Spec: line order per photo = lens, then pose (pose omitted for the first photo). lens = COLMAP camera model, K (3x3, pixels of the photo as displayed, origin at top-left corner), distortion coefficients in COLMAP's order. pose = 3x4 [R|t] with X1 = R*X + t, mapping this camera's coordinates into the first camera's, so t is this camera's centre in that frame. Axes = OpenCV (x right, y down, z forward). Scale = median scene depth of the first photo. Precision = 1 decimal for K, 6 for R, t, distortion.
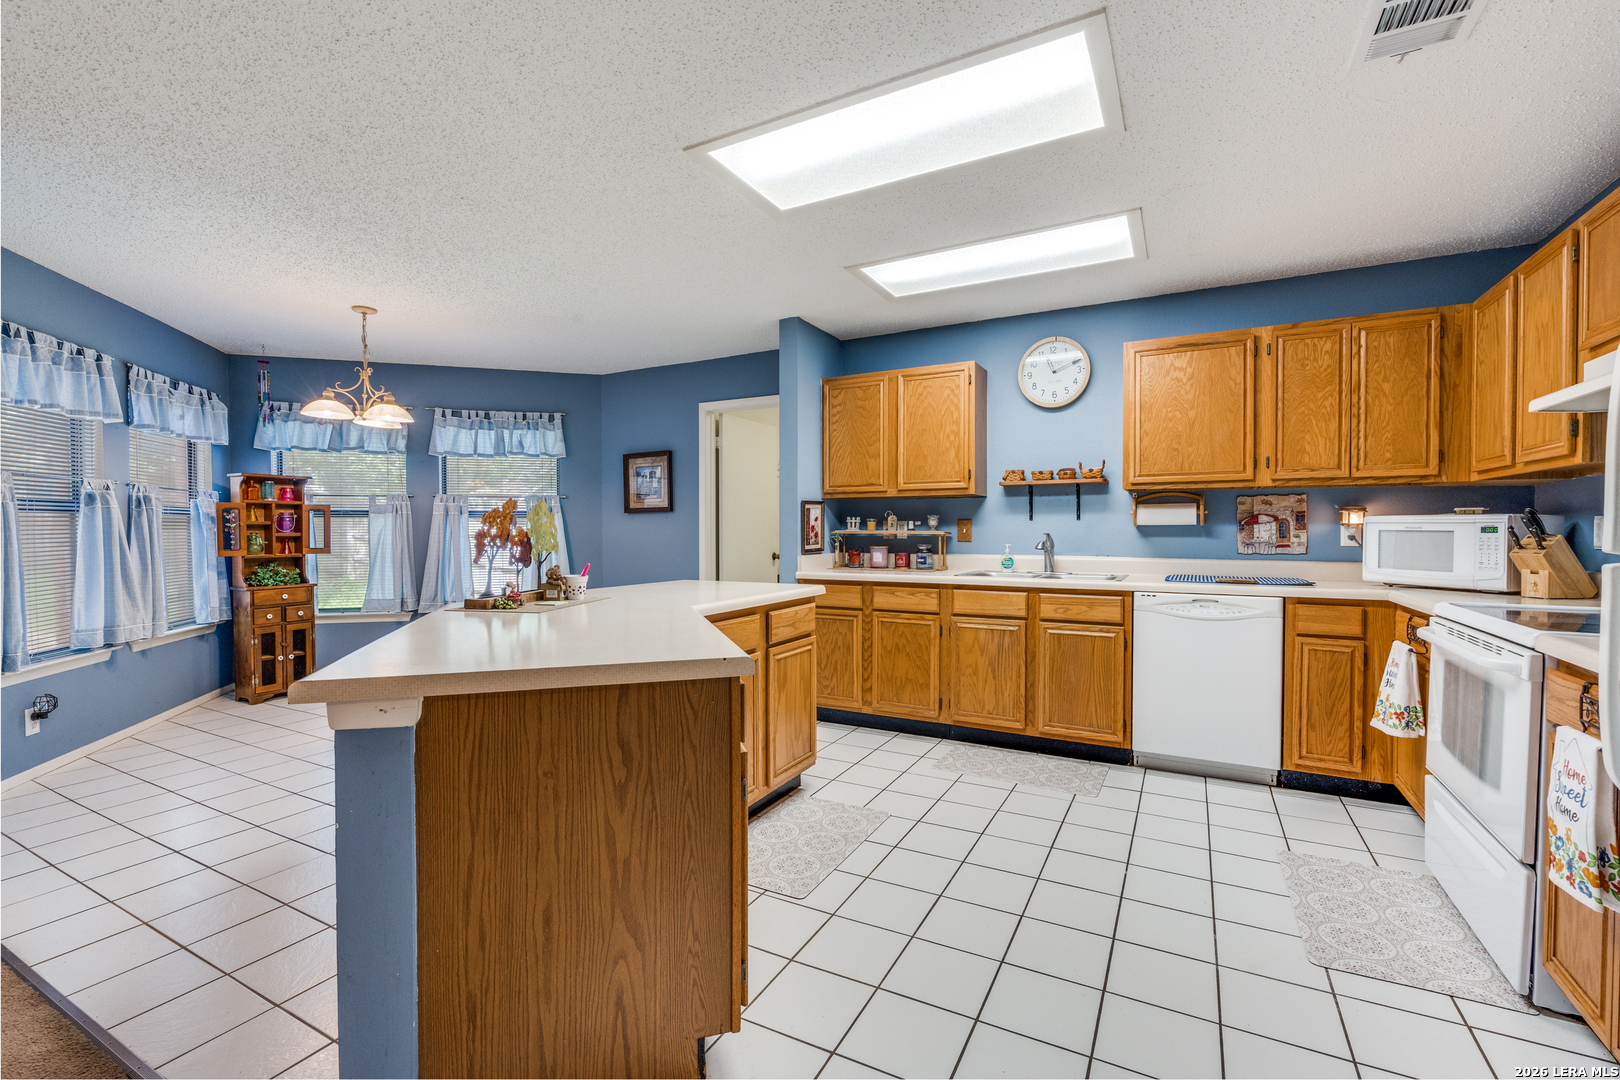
lens RADIAL K [[705.0, 0, 810.0], [0, 705.0, 540.0], [0, 0, 1]] dist [-0.002911, -0.000226]
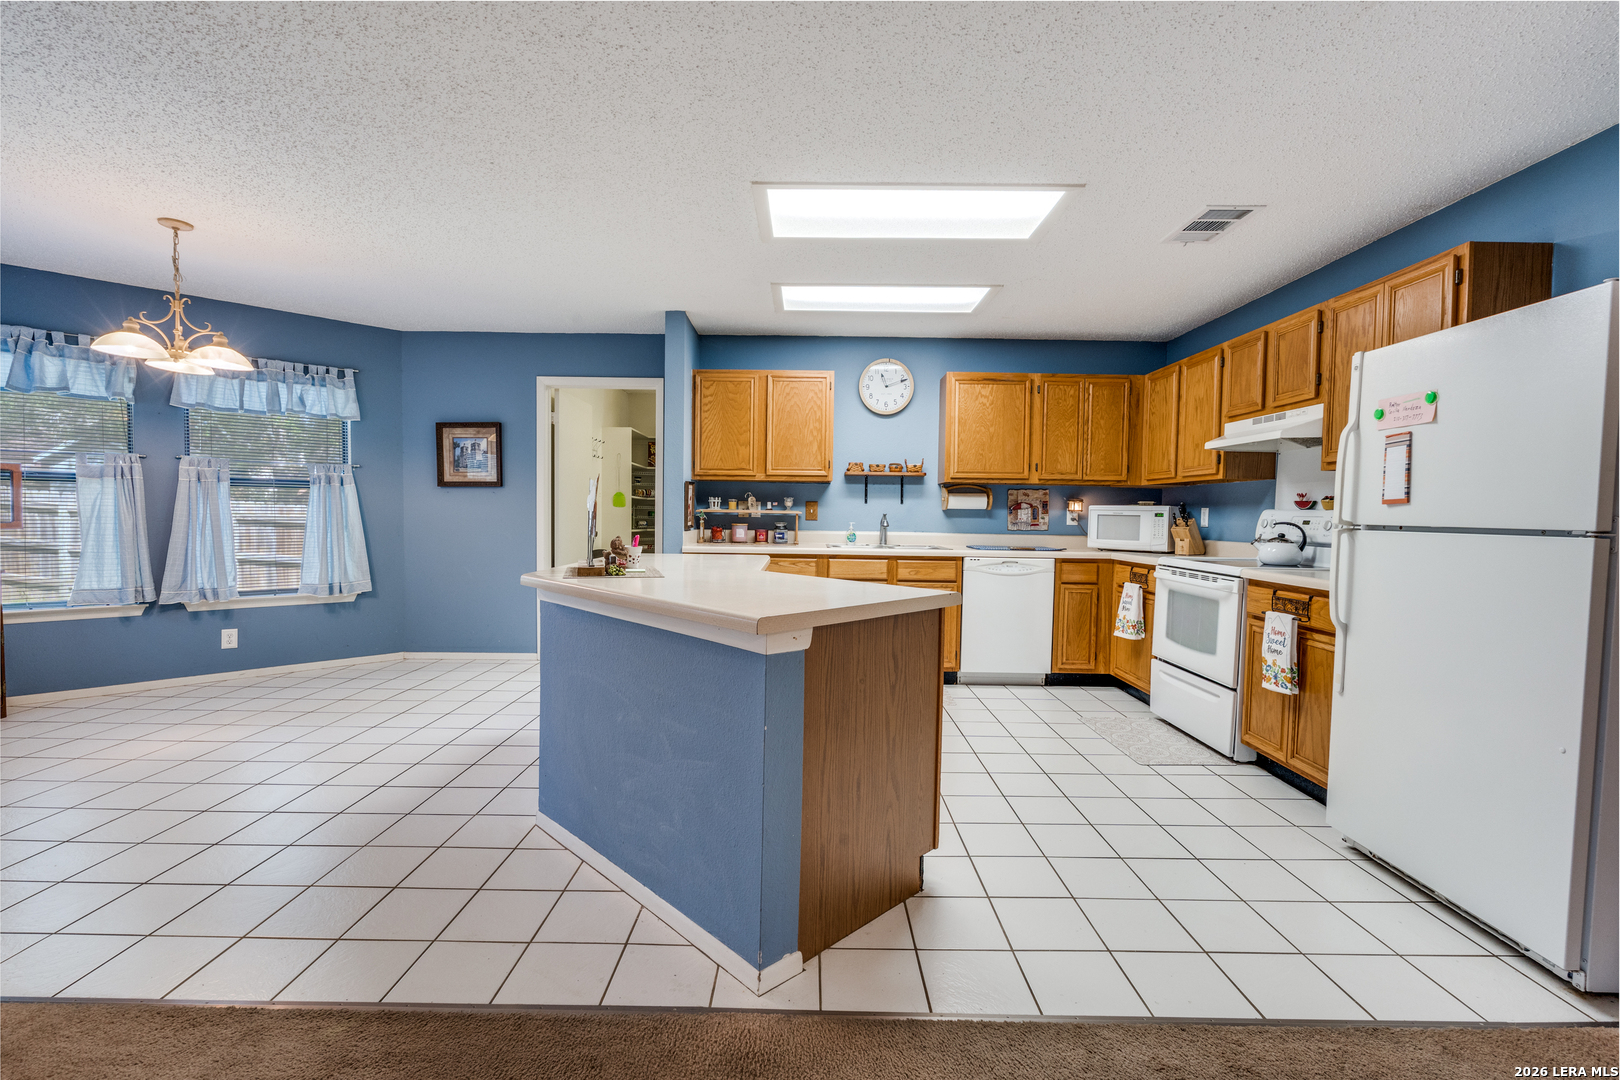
lens RADIAL K [[705.0, 0, 810.0], [0, 705.0, 540.0], [0, 0, 1]] dist [-0.002911, -0.000226]
pose [[0.880982, -0.004201, 0.473130, -0.411612], [-0.008228, 0.999673, 0.024199, 0.008234], [-0.473077, -0.025212, 0.880660, -0.062085]]
